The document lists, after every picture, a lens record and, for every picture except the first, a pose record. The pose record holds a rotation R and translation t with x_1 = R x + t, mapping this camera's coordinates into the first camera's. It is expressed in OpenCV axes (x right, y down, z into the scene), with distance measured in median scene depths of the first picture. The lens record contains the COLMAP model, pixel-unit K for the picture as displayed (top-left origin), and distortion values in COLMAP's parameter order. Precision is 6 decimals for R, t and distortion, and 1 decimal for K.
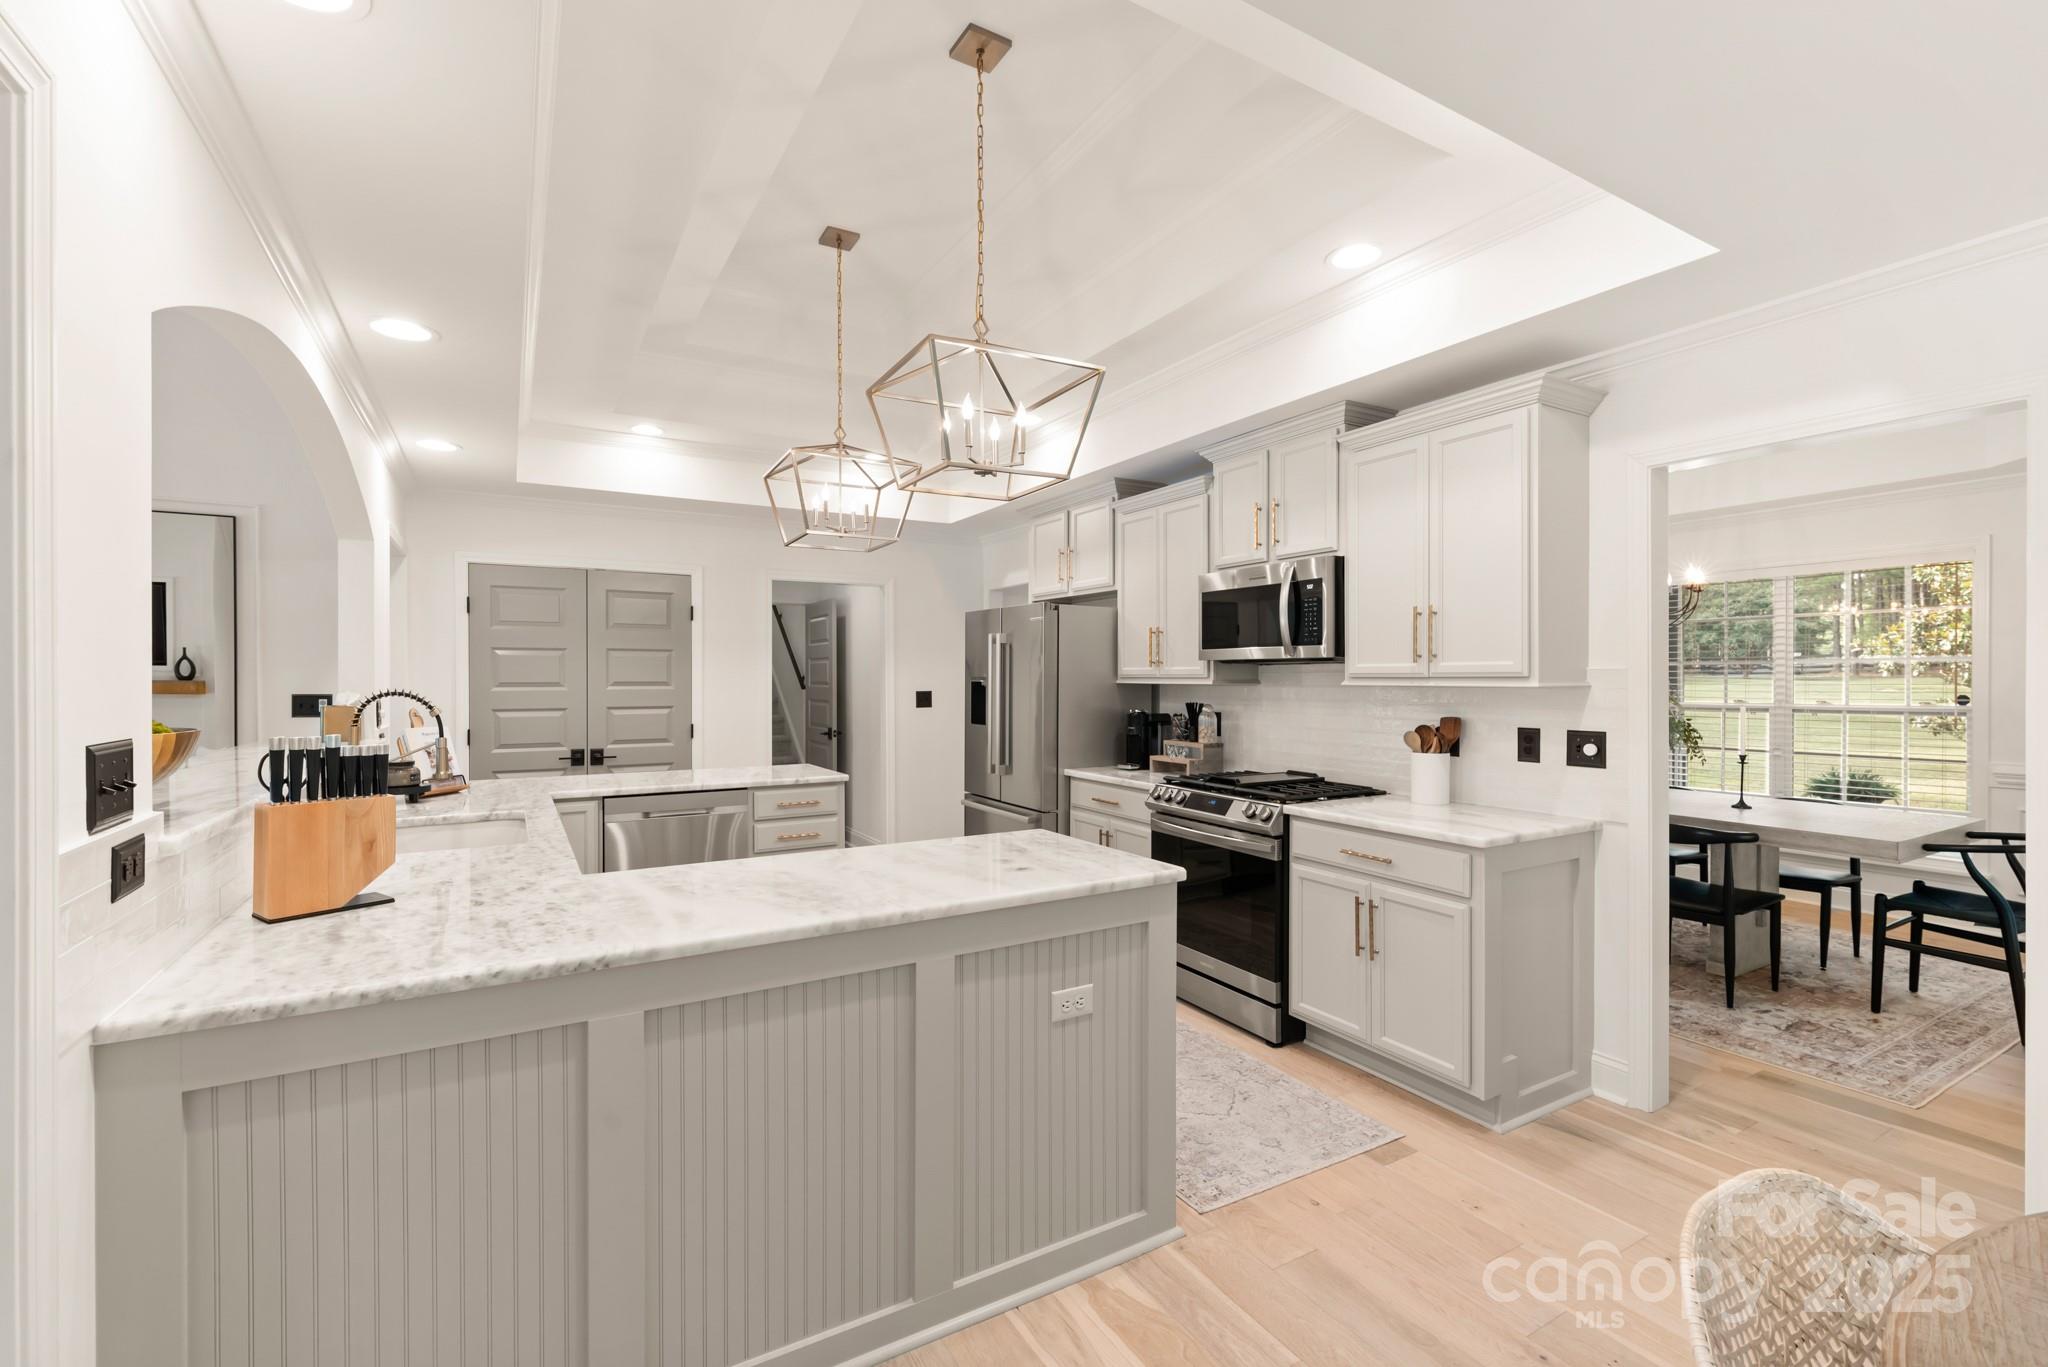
lens RADIAL K [[886.6, 0, 1026.8], [0, 886.6, 681.2], [0, 0, 1]] dist [0.006129, -0.003229]
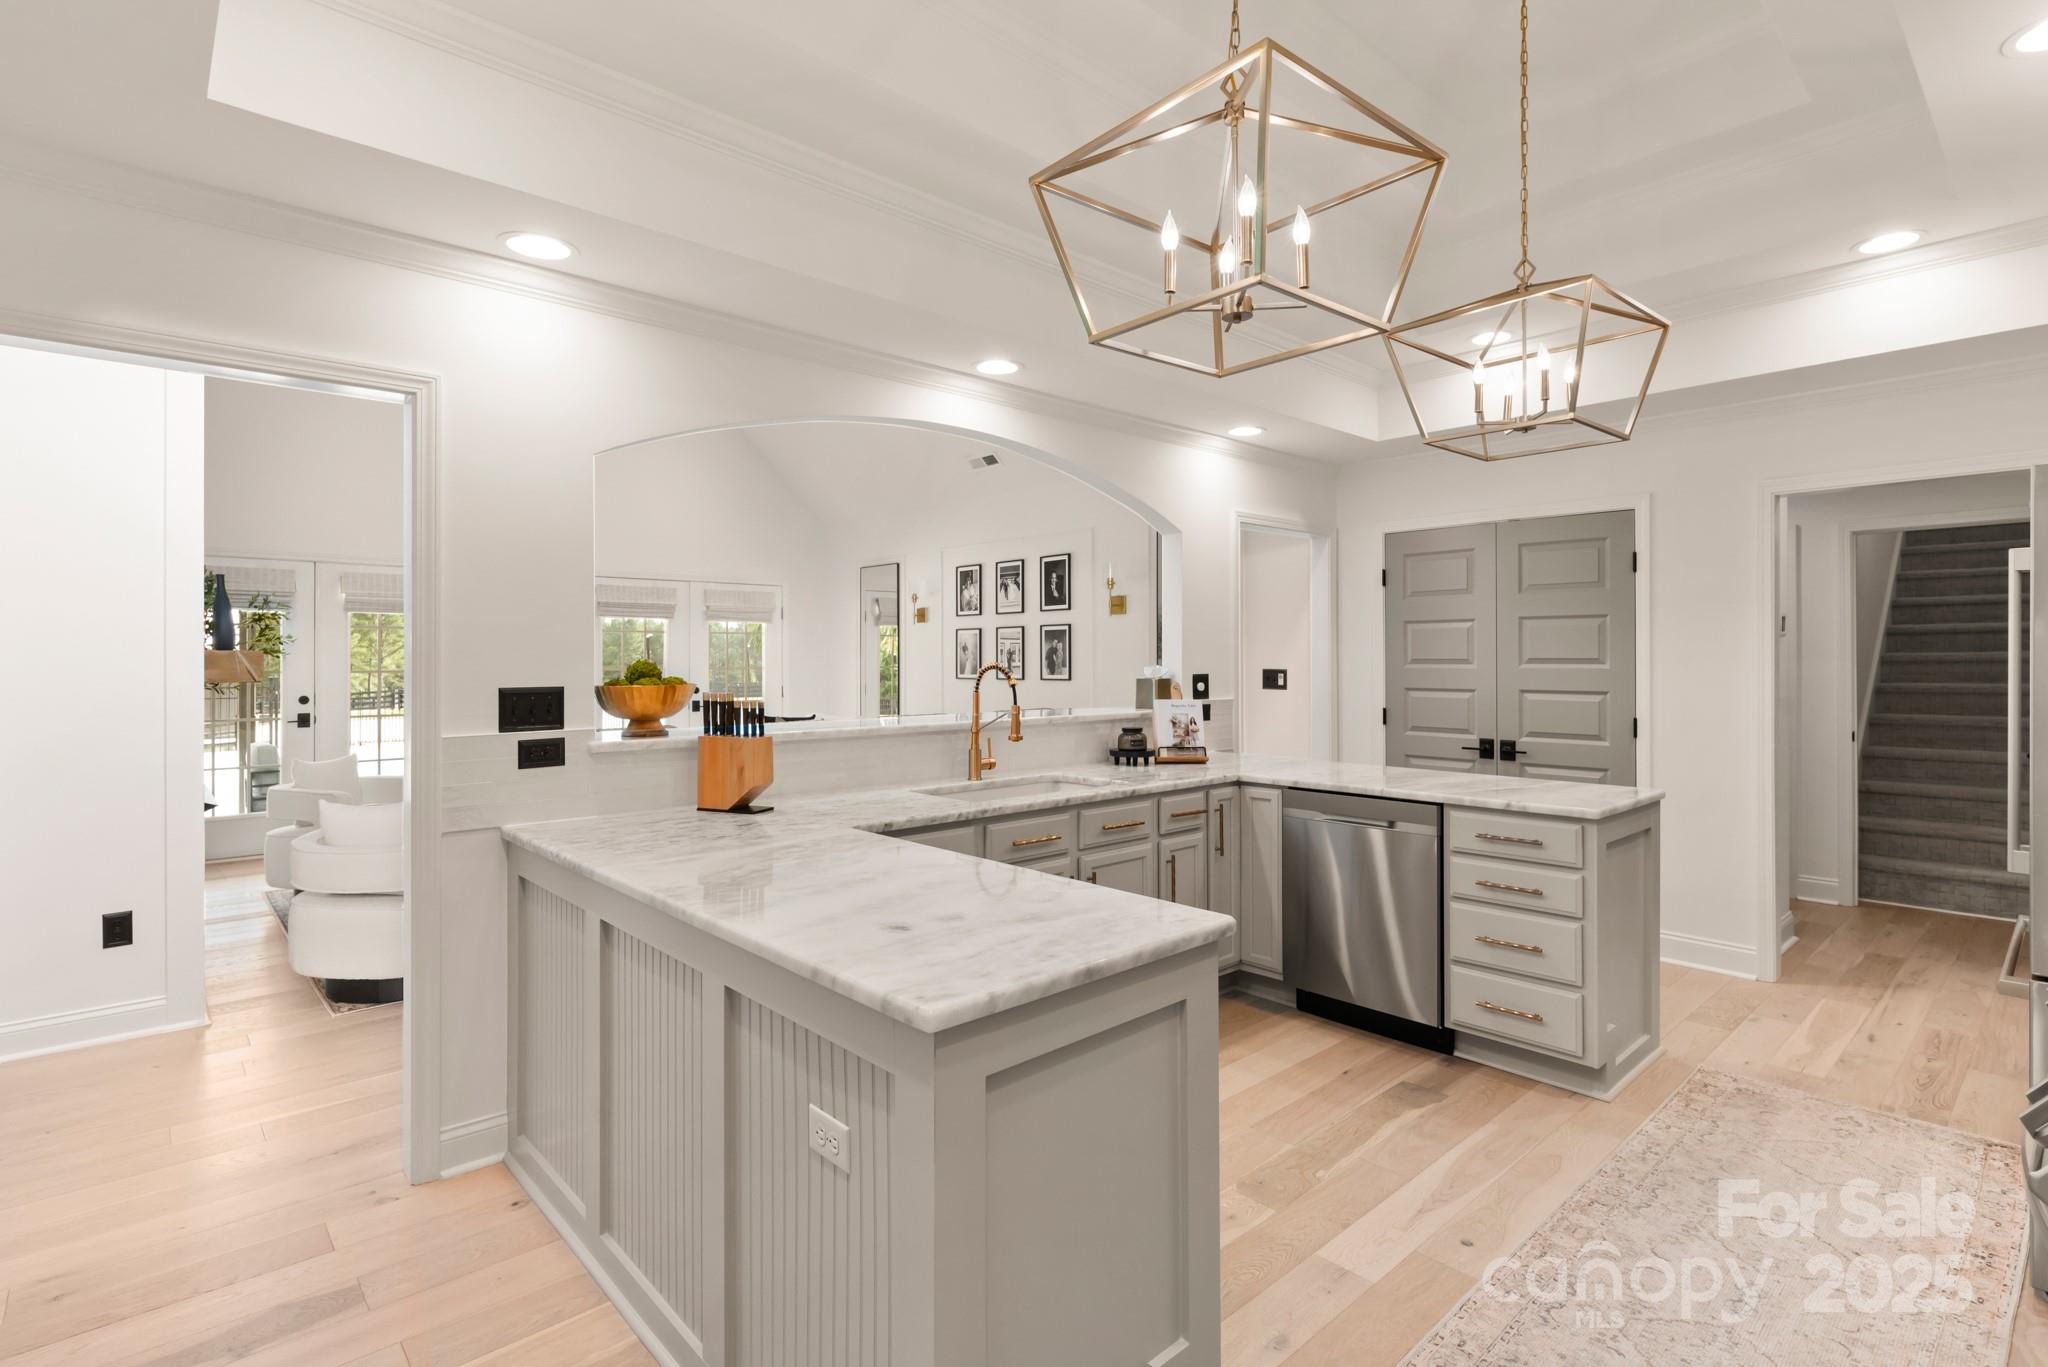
lens RADIAL K [[997.3, 0, 1041.1], [0, 997.3, 656.0], [0, 0, 1]] dist [-0.002487, -0.000152]
pose [[0.232133, -0.003649, -0.972677, 0.327484], [-0.002369, 0.999988, -0.004317, 0.003918], [0.972681, 0.003306, 0.232122, 0.399162]]
